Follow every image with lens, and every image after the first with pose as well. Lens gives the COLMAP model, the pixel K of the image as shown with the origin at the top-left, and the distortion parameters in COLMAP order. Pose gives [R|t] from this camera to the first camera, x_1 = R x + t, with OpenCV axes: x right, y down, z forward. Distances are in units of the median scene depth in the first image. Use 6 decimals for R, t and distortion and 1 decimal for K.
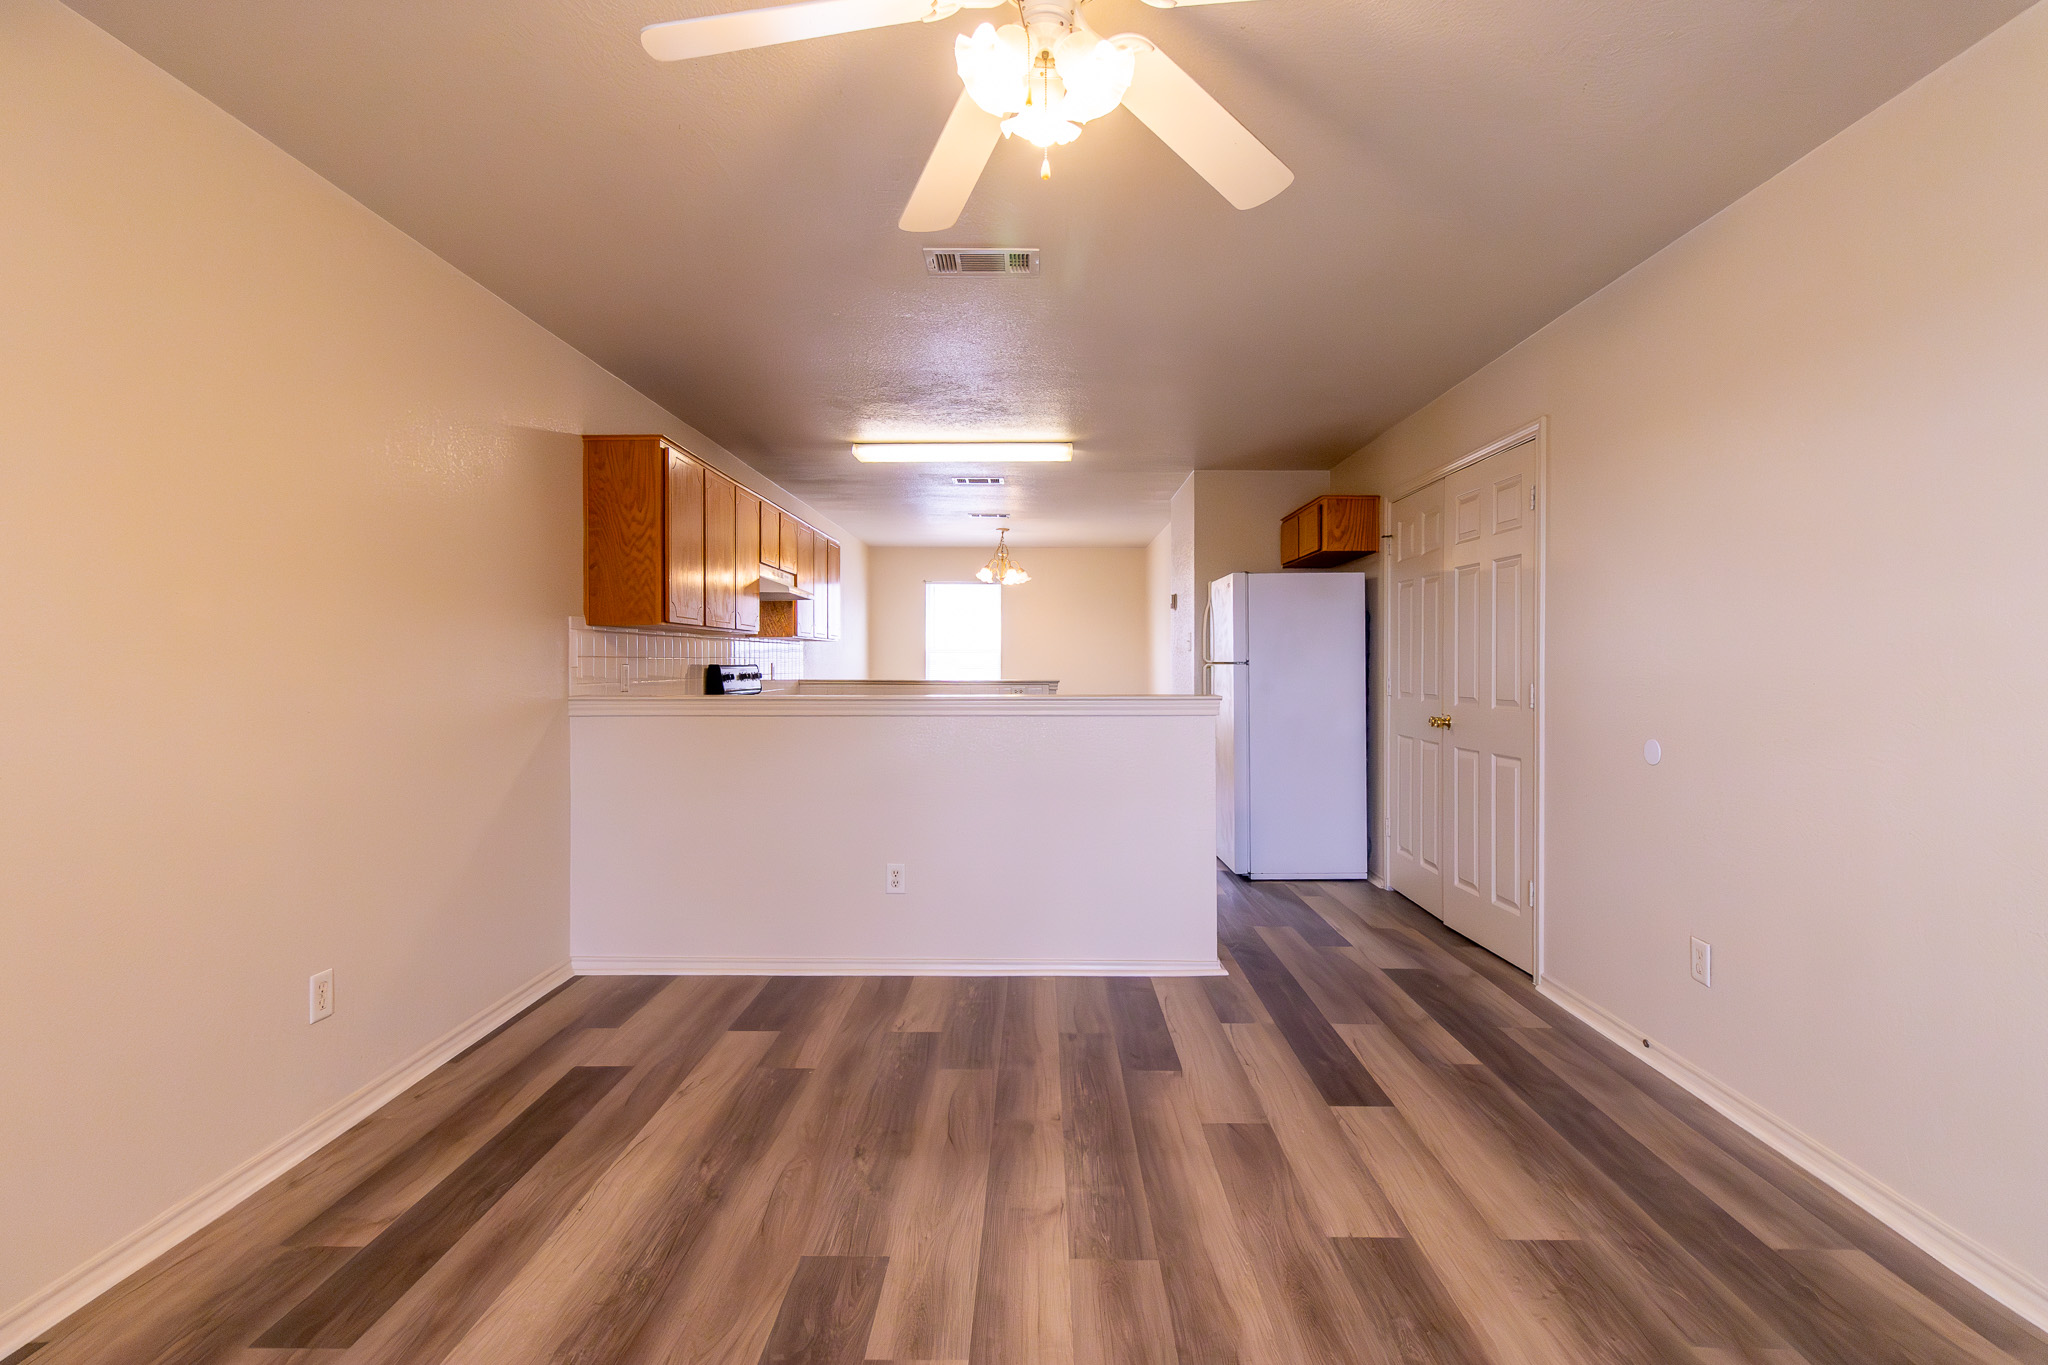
lens RADIAL K [[993.5, 0, 1024.0], [0, 993.5, 682.5], [0, 0, 1]] dist [0.004132, 0.000968]
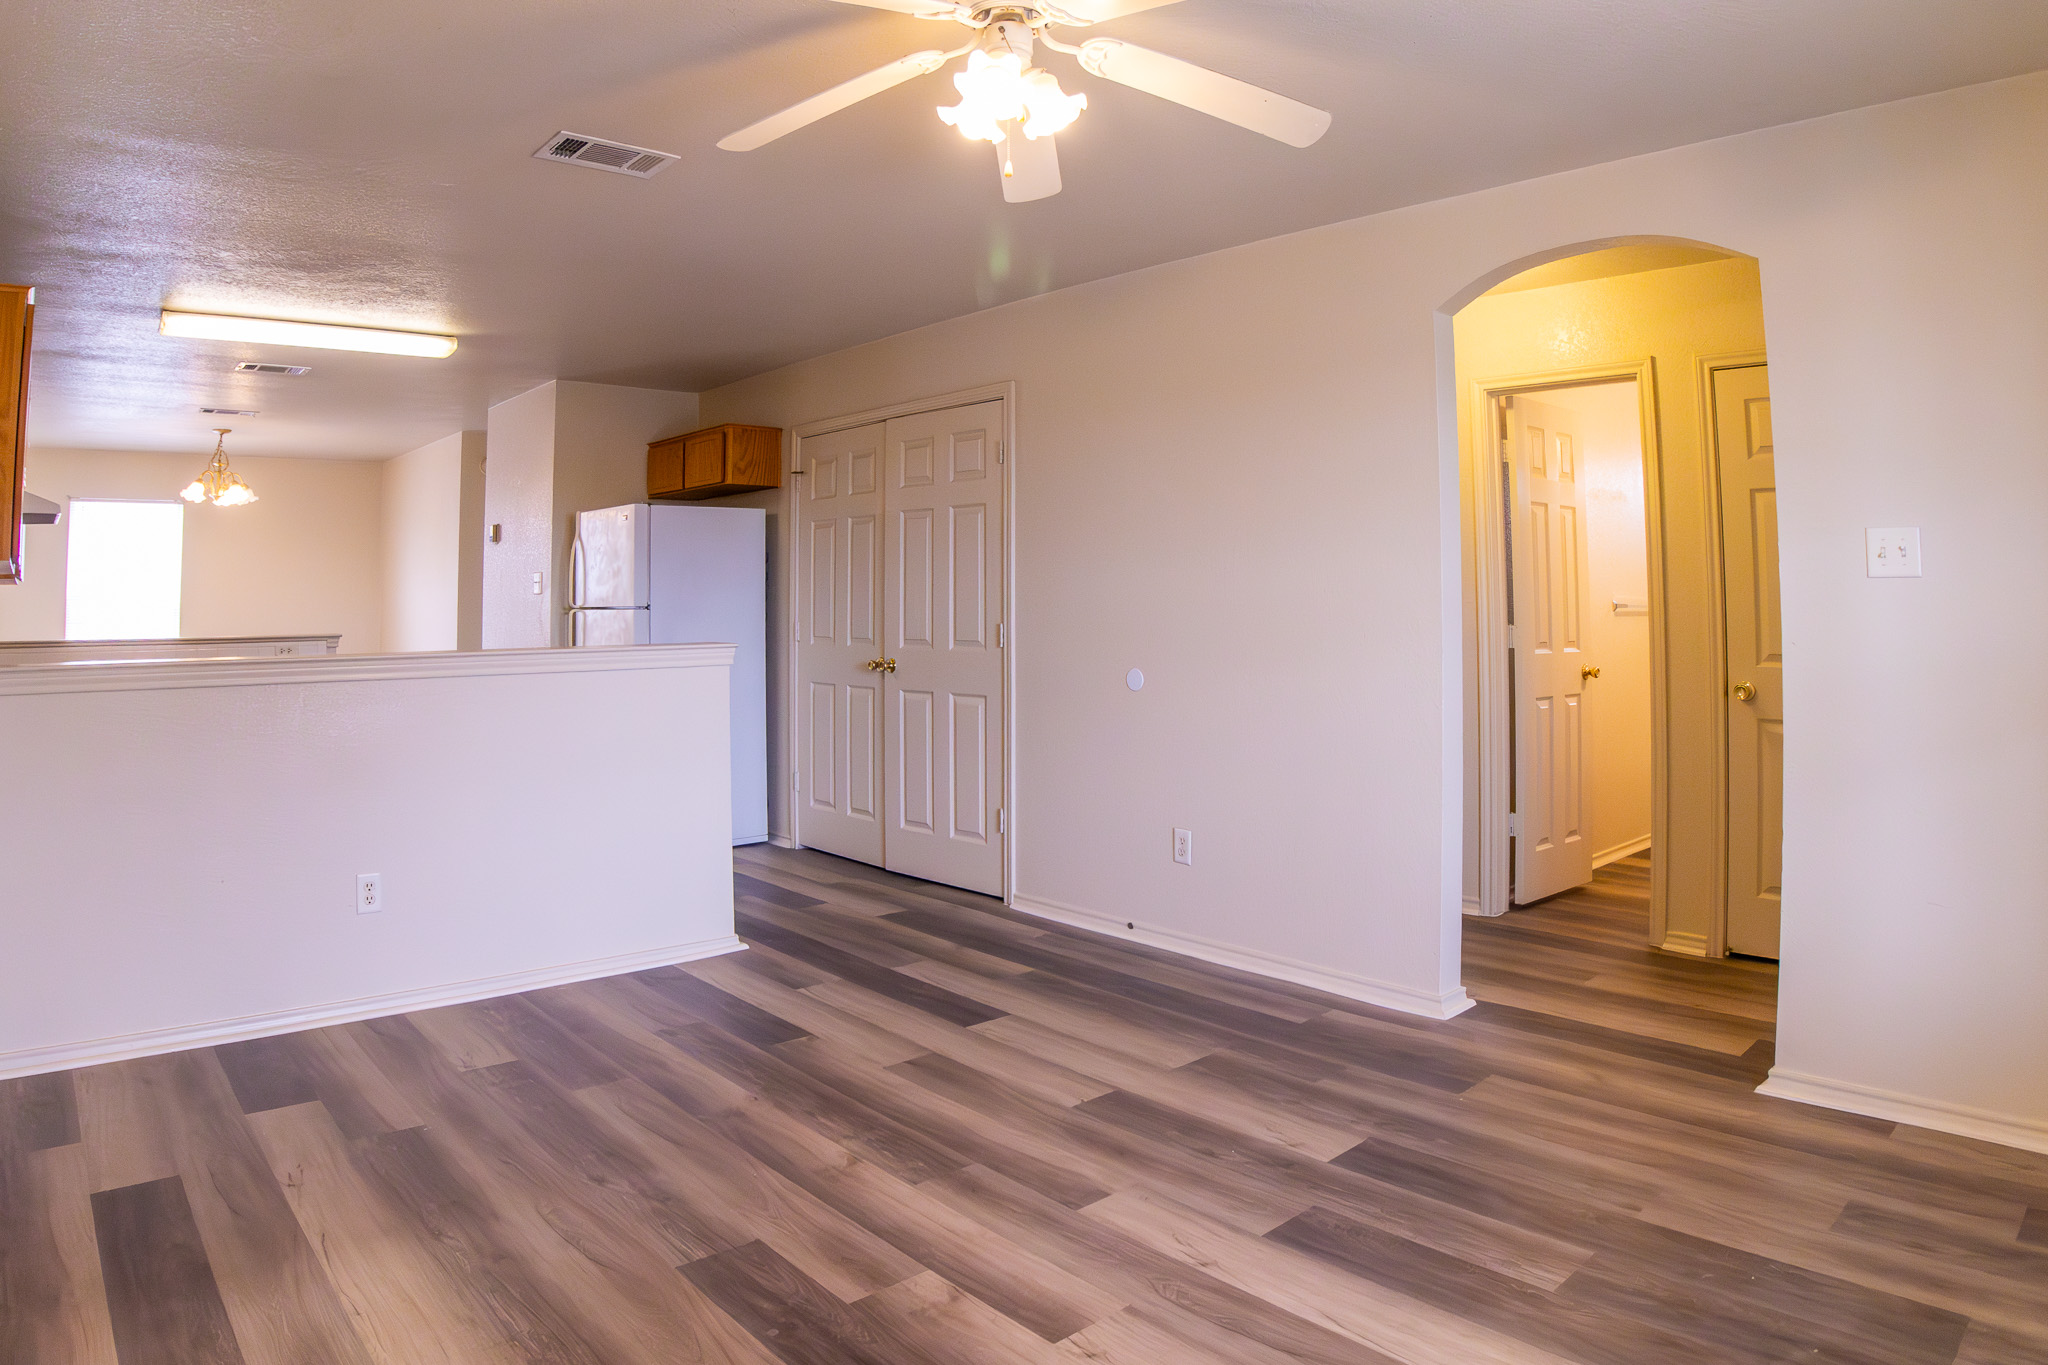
lens RADIAL K [[1266.5, 0, 924.9], [0, 1266.5, 579.0], [0, 0, 1]] dist [-0.178905, 0.083102]
pose [[0.778117, 0.001677, 0.628118, -0.375909], [0.026525, 0.999017, -0.035525, -0.000018], [-0.627559, 0.044303, 0.777307, -0.004633]]
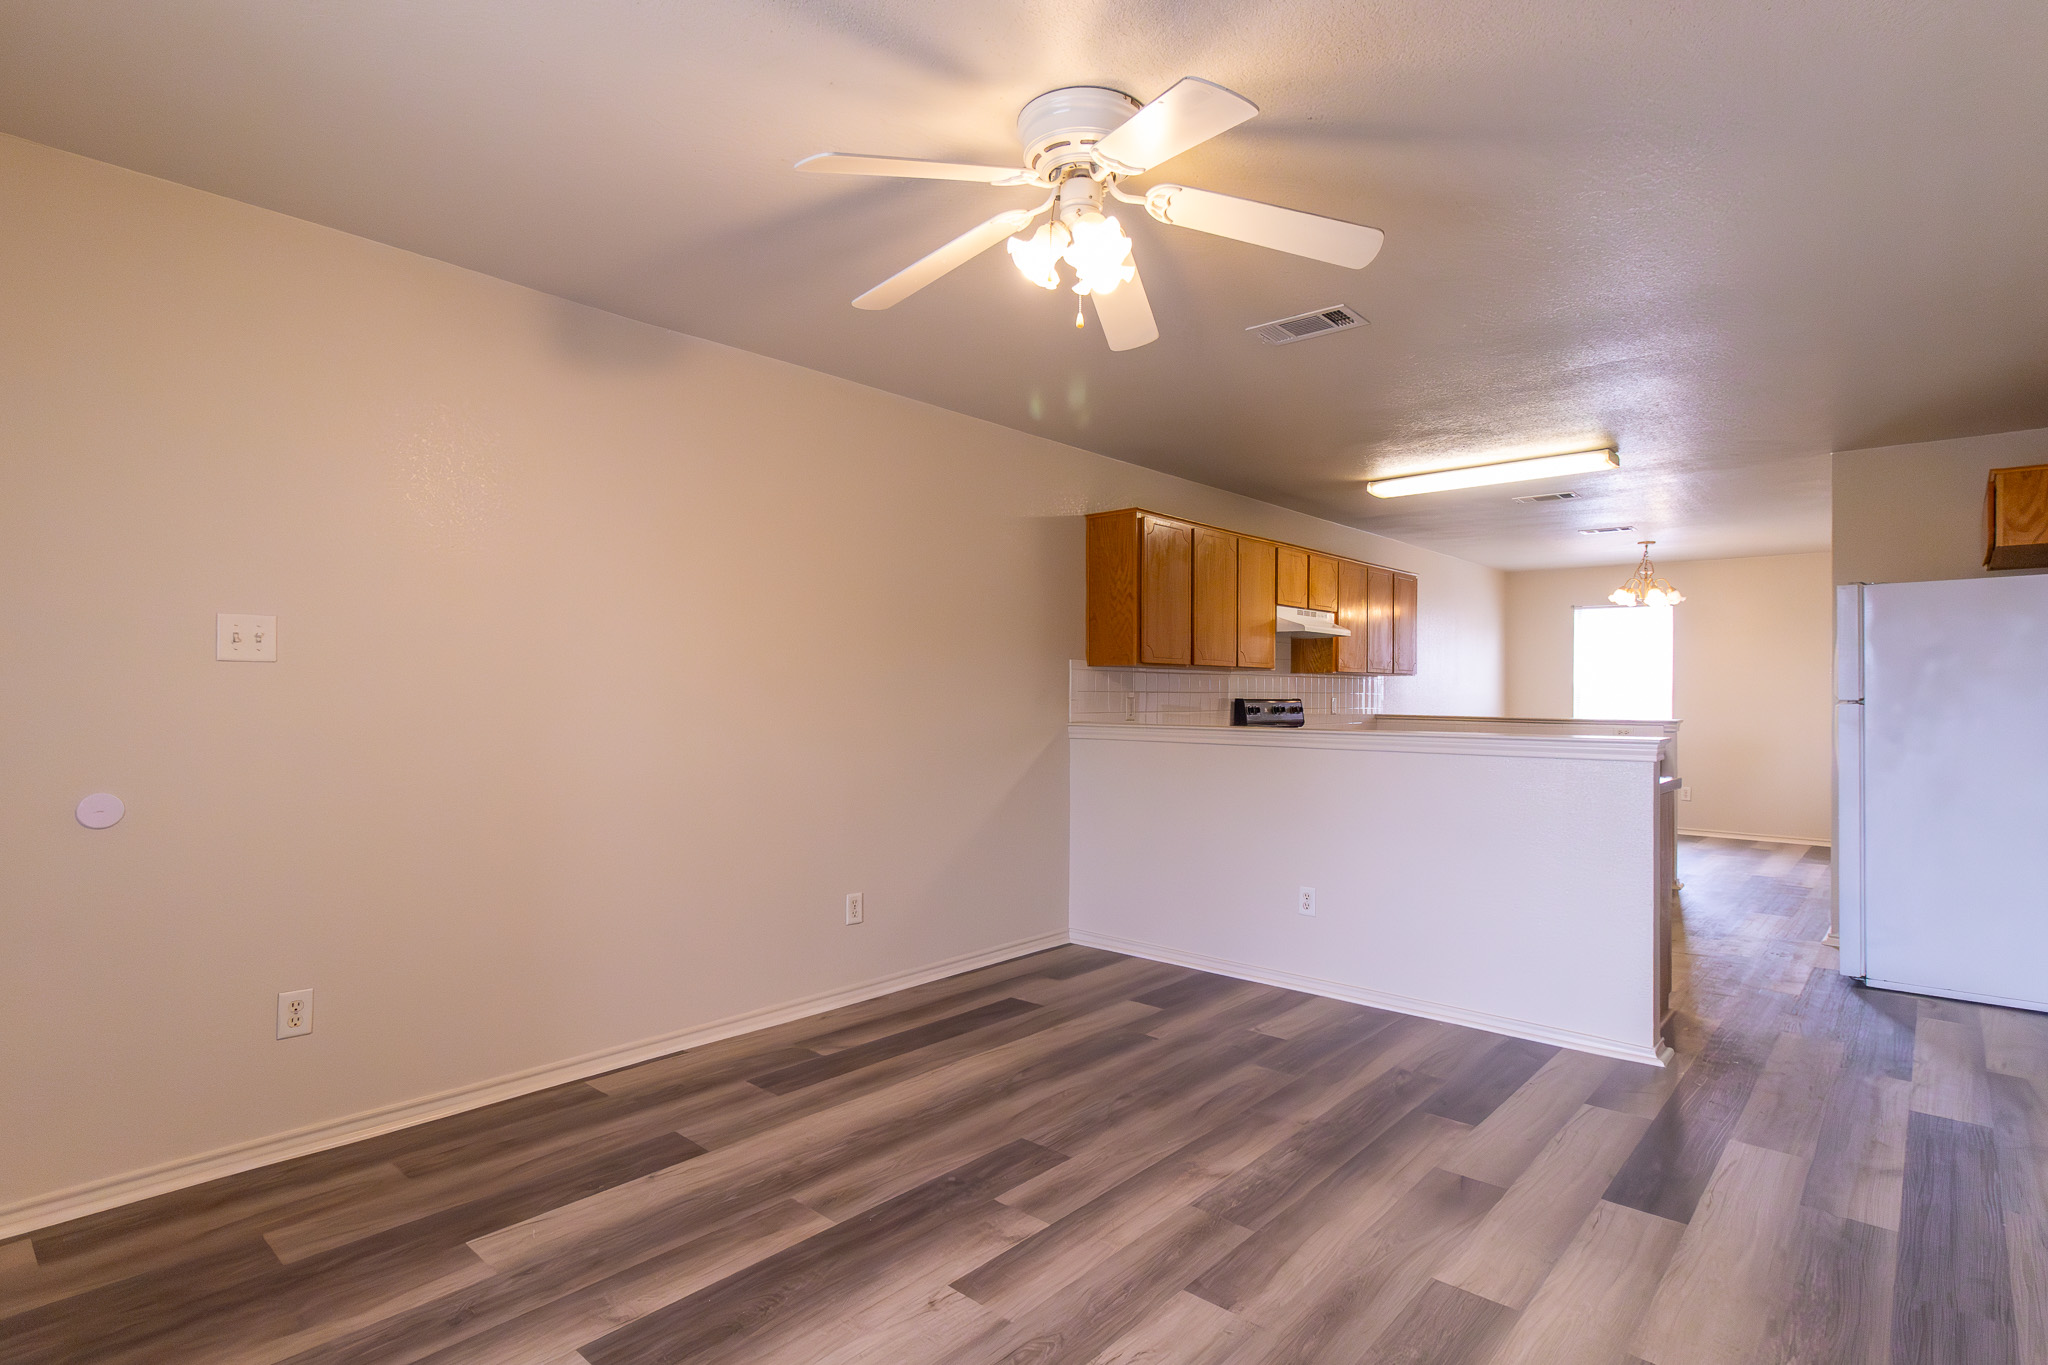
lens RADIAL K [[1025.1, 0, 1026.4], [0, 1025.1, 719.9], [0, 0, 1]] dist [0.001512, 0.000607]
pose [[0.754237, 0.021563, -0.656248, 0.353306], [-0.019399, 0.999756, 0.010555, -0.002255], [0.656315, 0.004769, 0.754472, -0.023902]]
